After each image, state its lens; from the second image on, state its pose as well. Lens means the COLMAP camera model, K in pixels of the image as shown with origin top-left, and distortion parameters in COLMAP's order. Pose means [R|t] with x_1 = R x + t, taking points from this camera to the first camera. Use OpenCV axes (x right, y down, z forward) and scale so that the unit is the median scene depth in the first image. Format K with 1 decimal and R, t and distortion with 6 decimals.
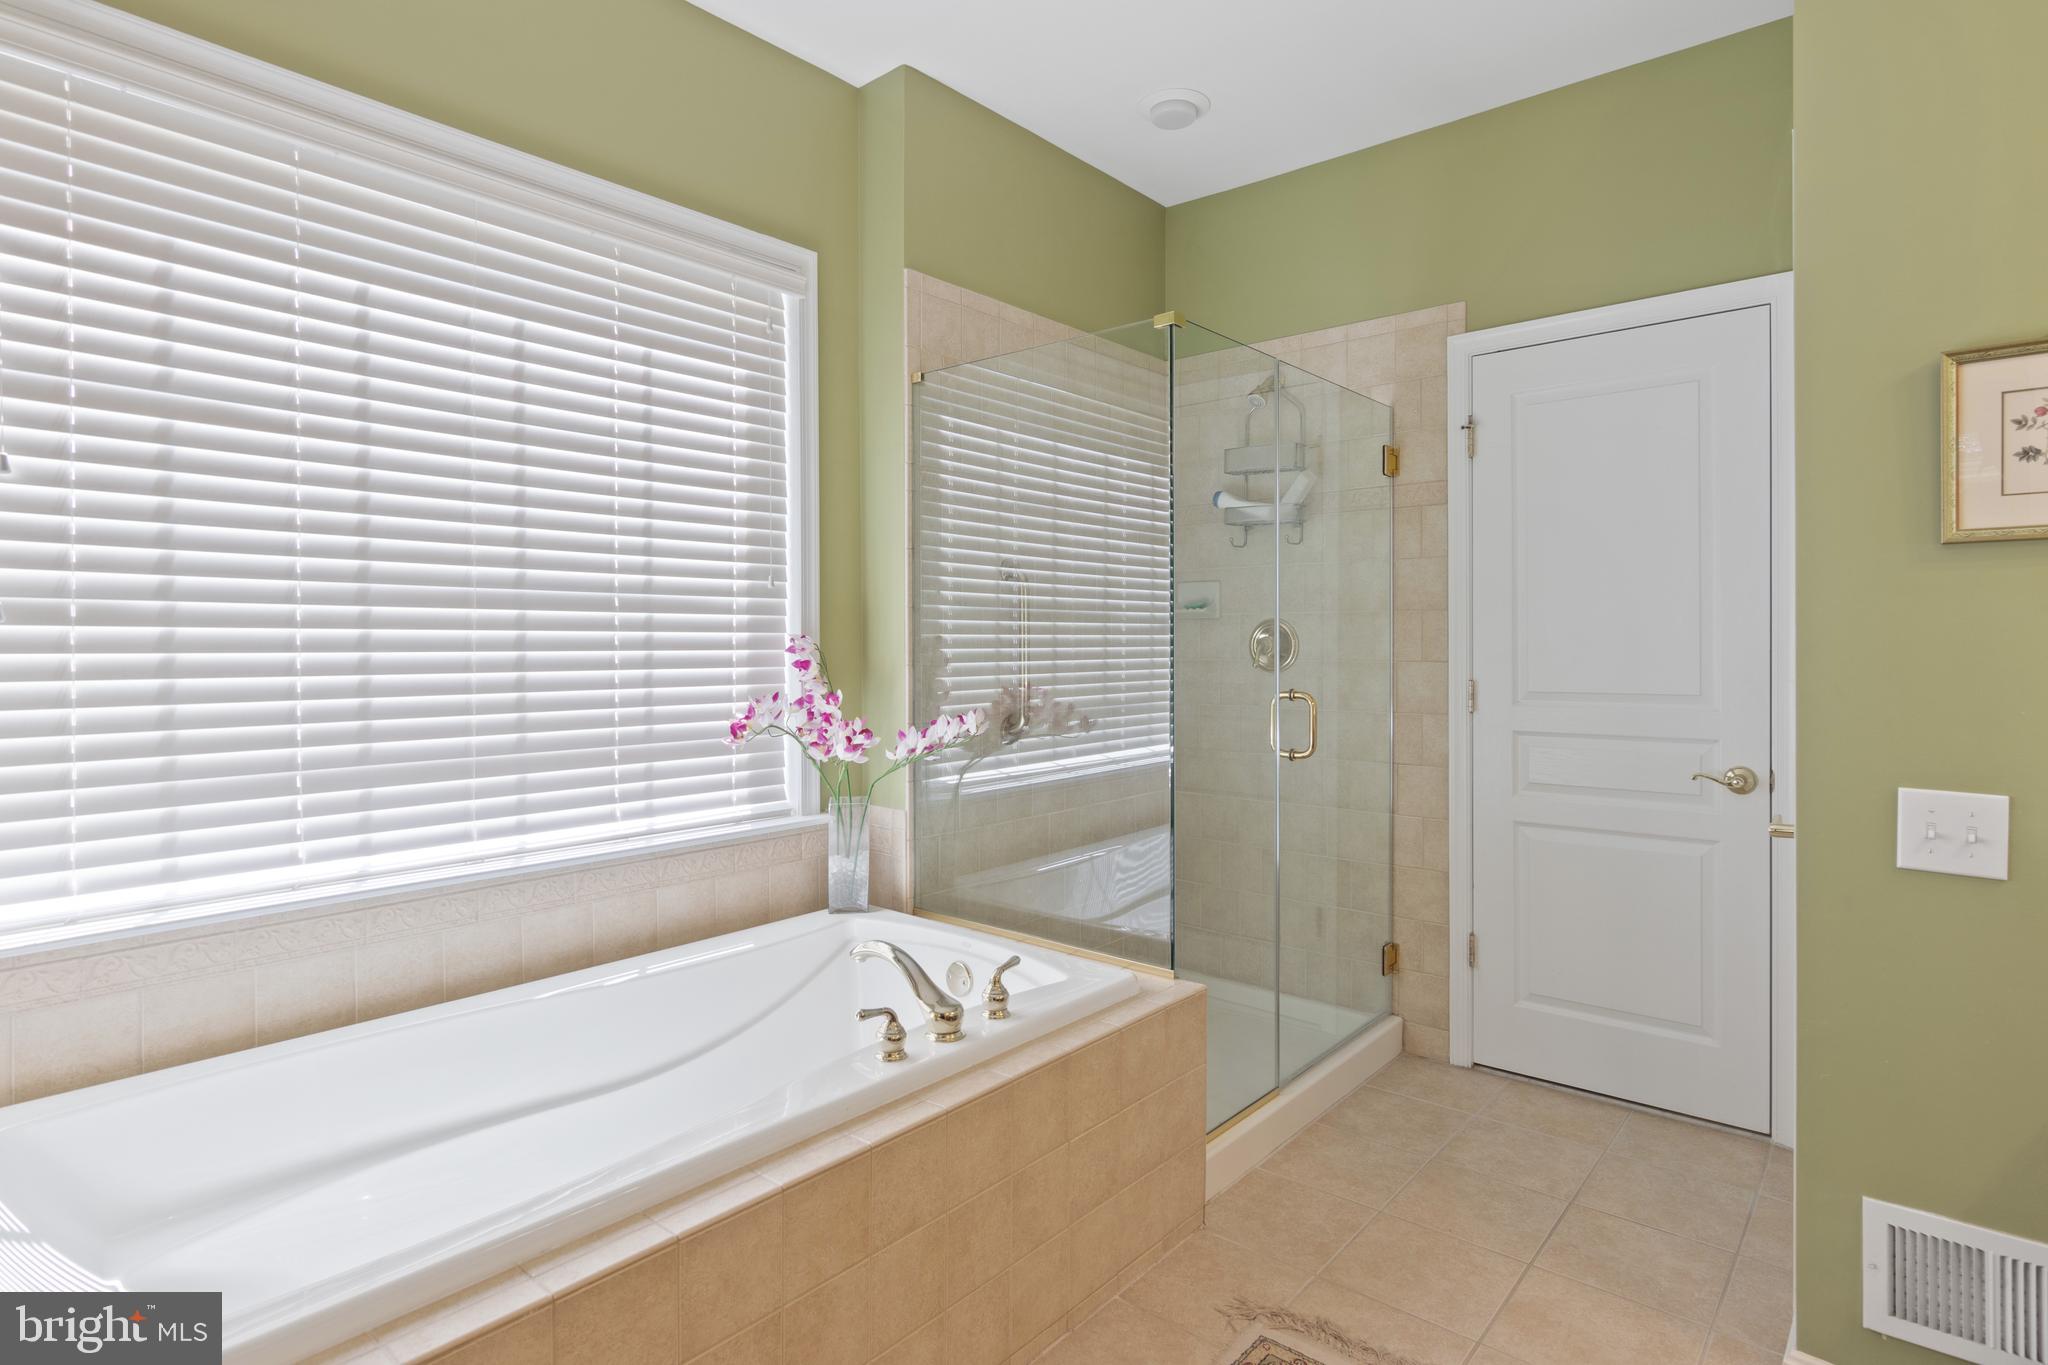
lens RADIAL K [[1059.1, 0, 1043.5], [0, 1059.1, 651.4], [0, 0, 1]] dist [-0.002315, 0.001834]
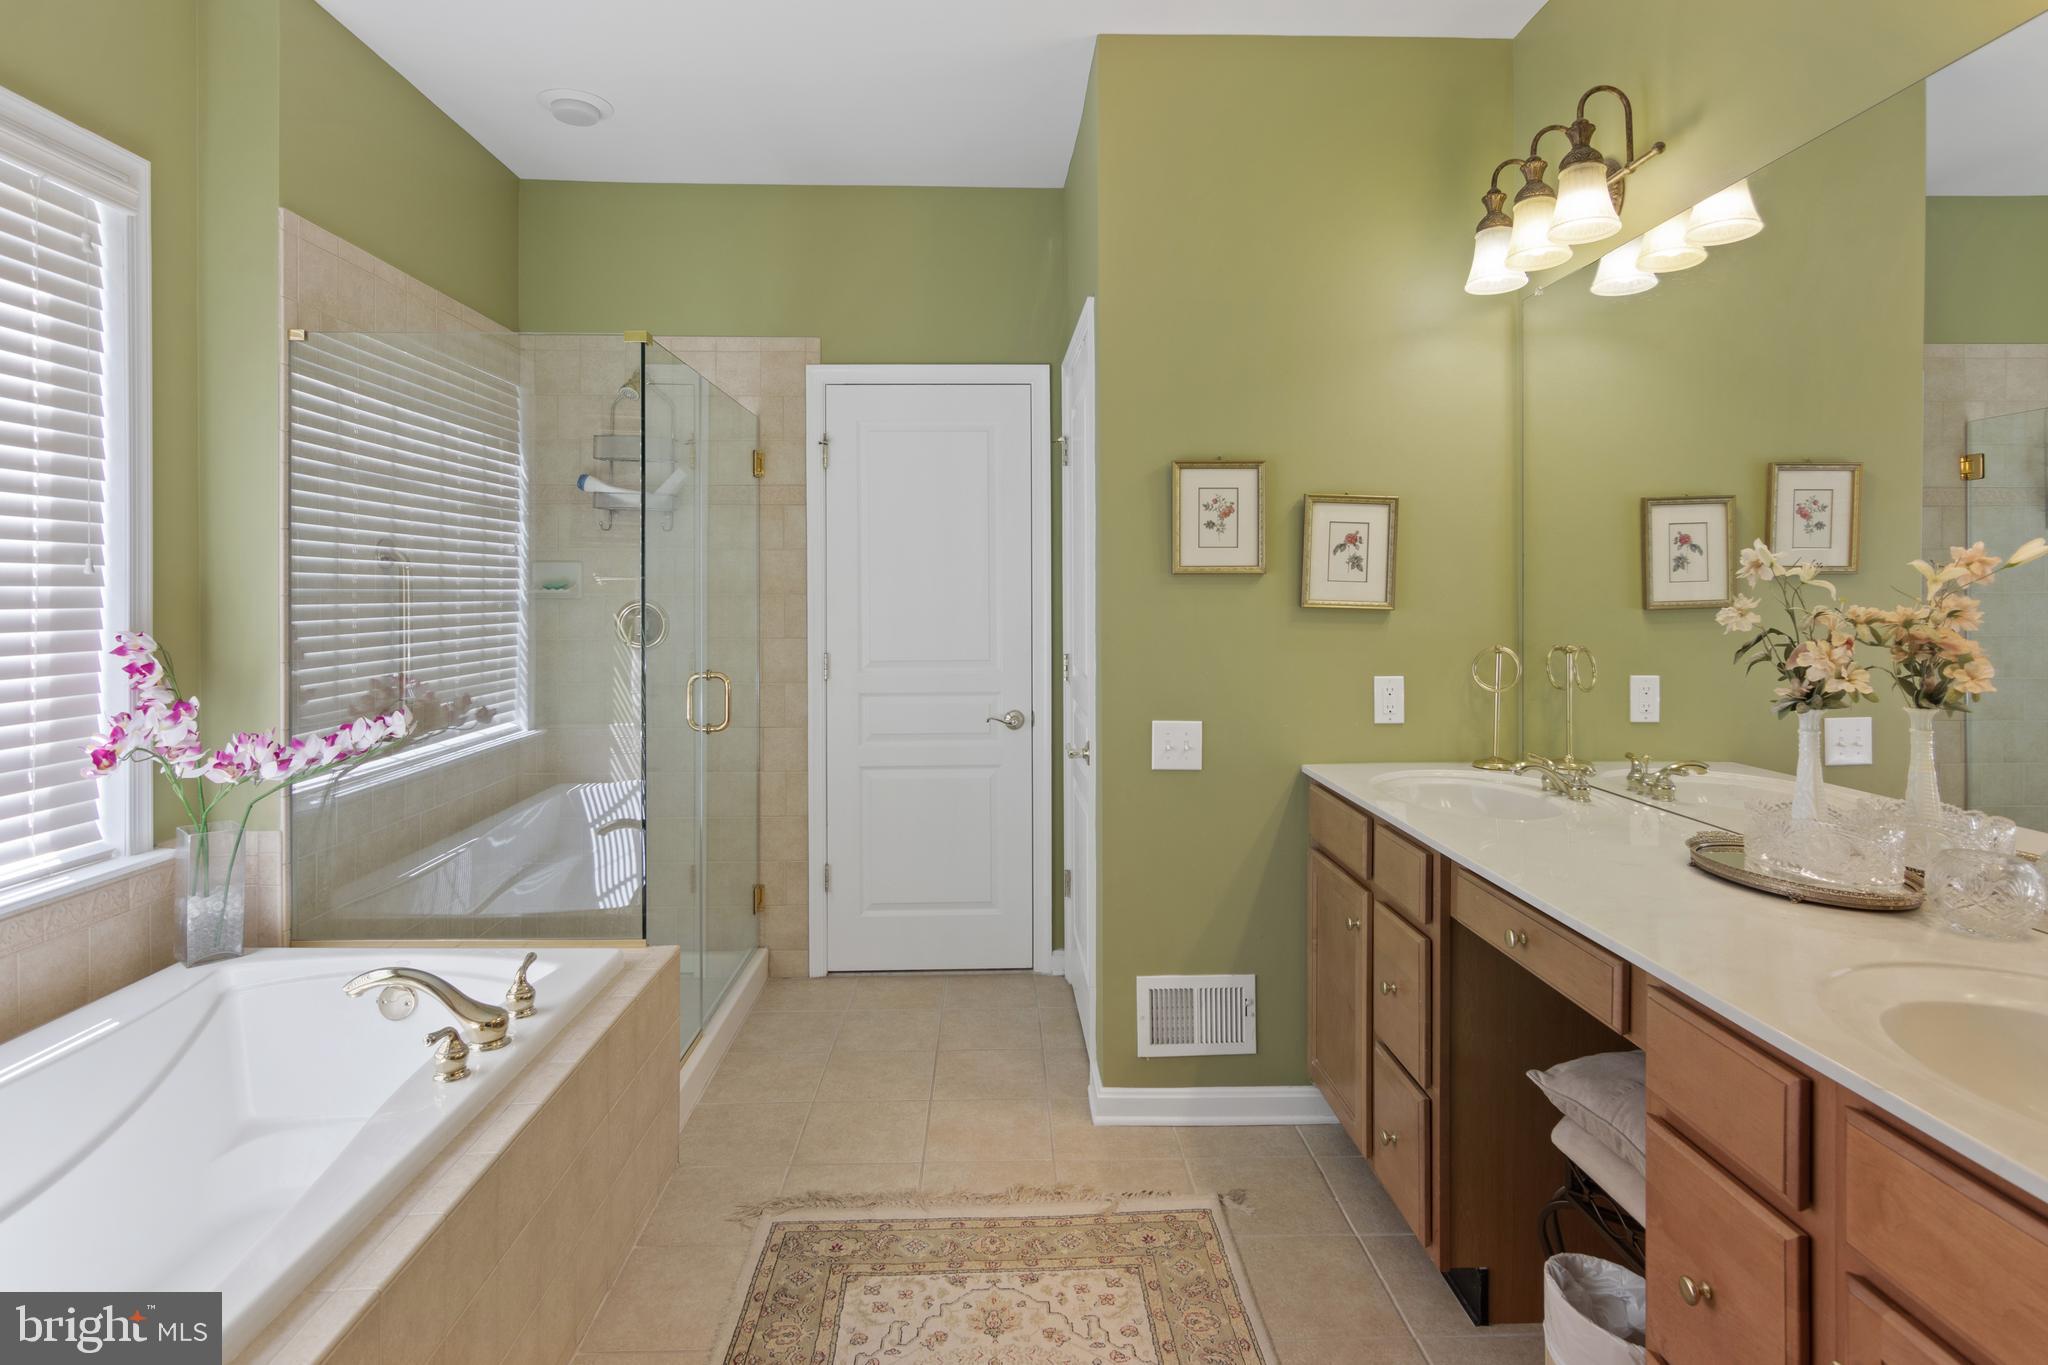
lens RADIAL K [[1062.6, 0, 1029.2], [0, 1062.6, 595.7], [0, 0, 1]] dist [-0.001797, 0.000575]
pose [[0.743845, -0.001329, 0.668351, -0.265845], [0.005766, 0.999974, -0.004428, -0.036153], [-0.668328, 0.007147, 0.743833, -0.060546]]
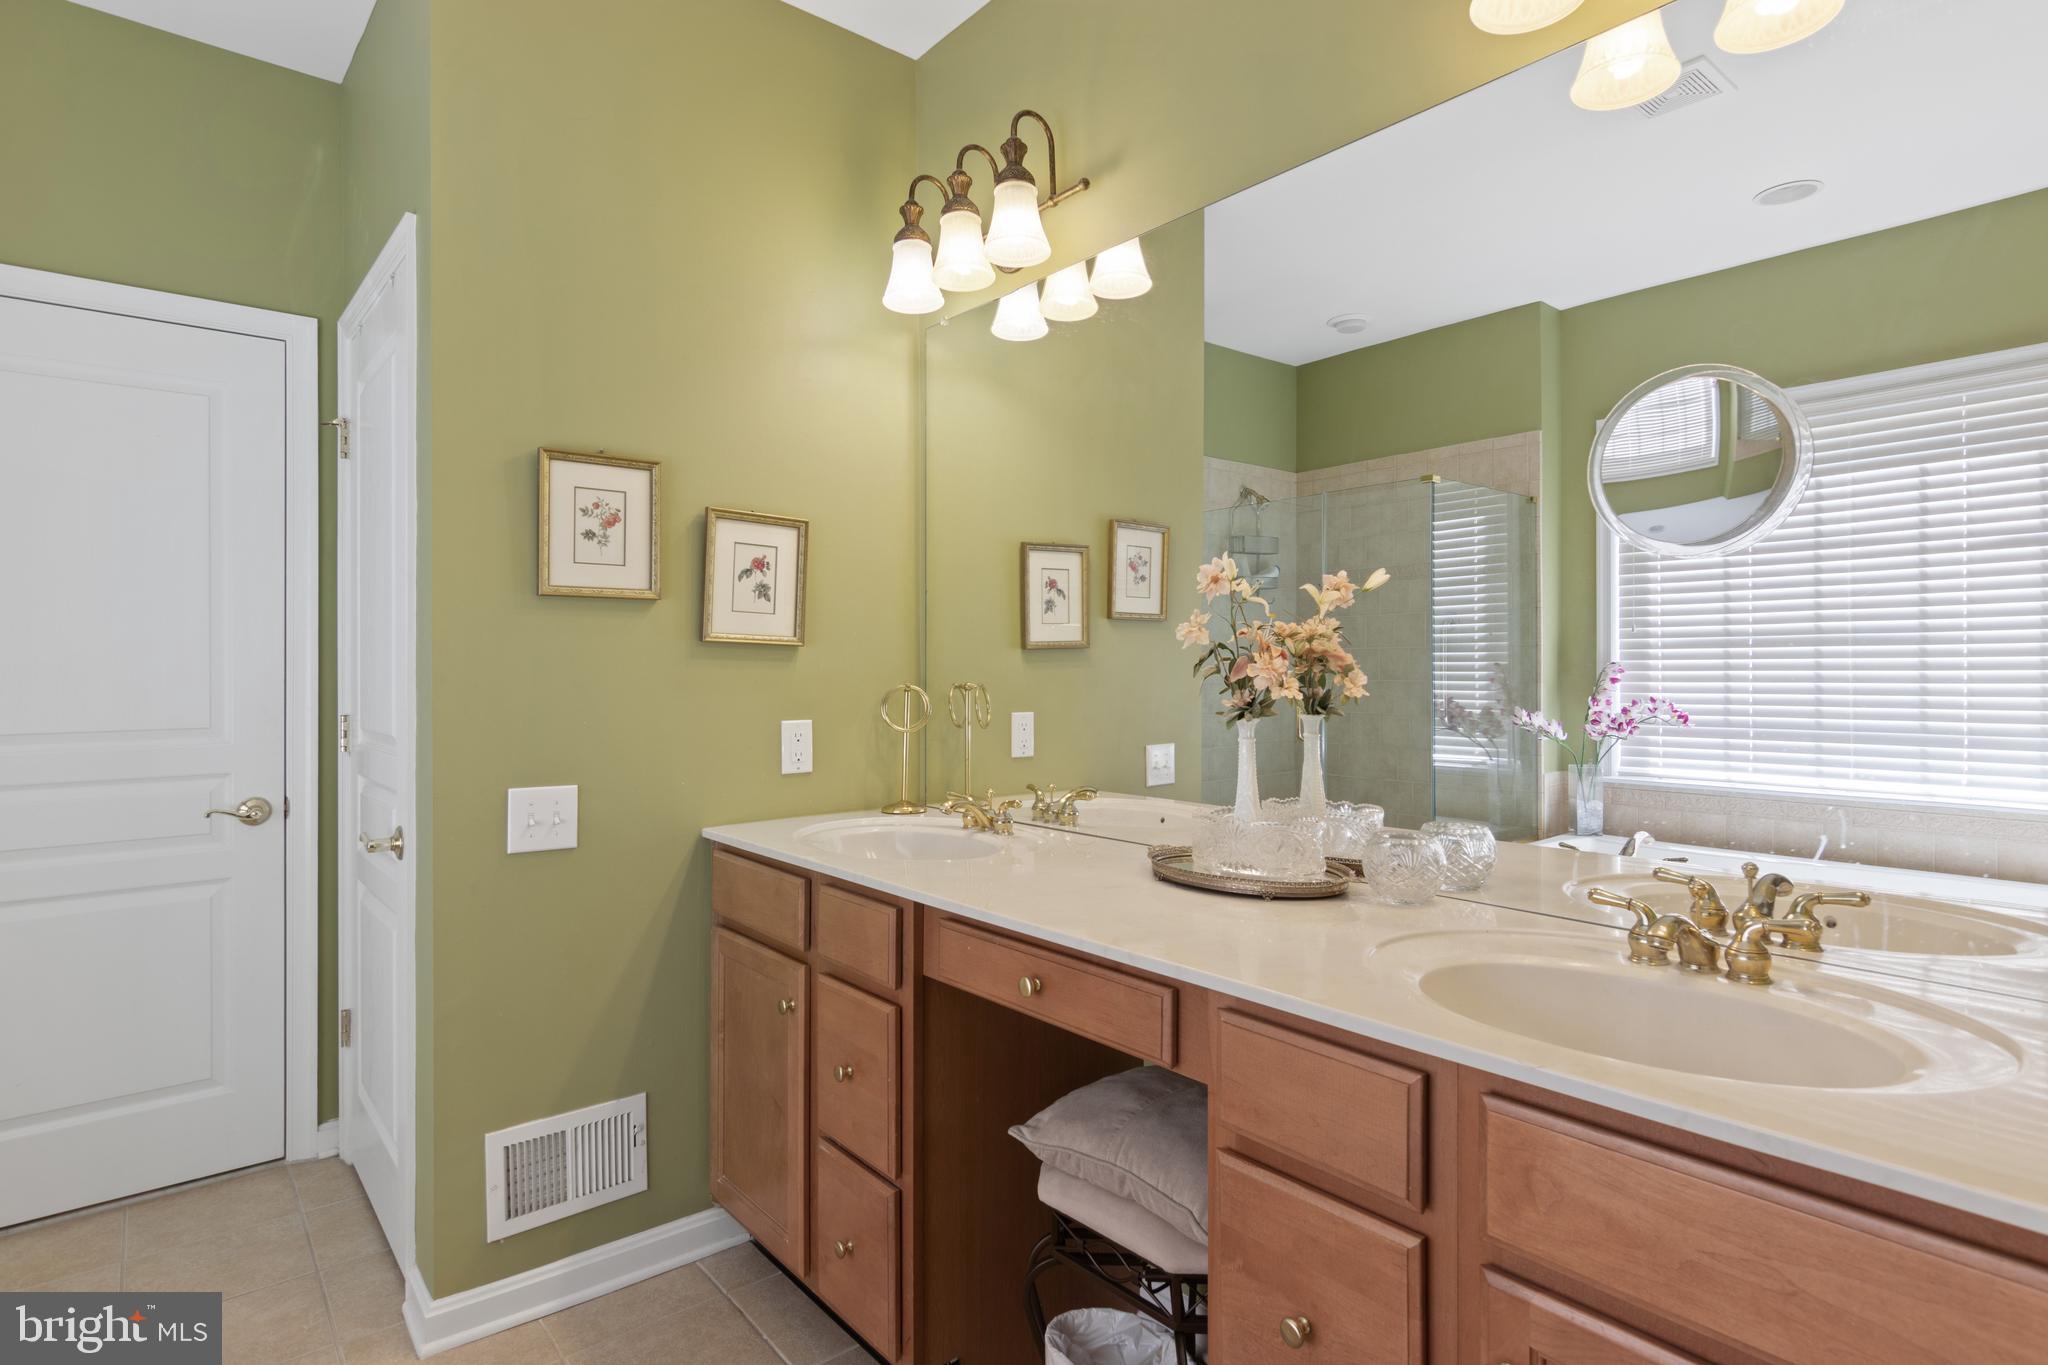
lens RADIAL K [[1054.0, 0, 1040.2], [0, 1054.0, 661.8], [0, 0, 1]] dist [-0.003867, 0.000486]
pose [[0.172347, 0.006598, 0.985014, -0.182624], [0.010445, 0.999909, -0.008526, -0.001821], [-0.984981, 0.011758, 0.172262, 0.106017]]
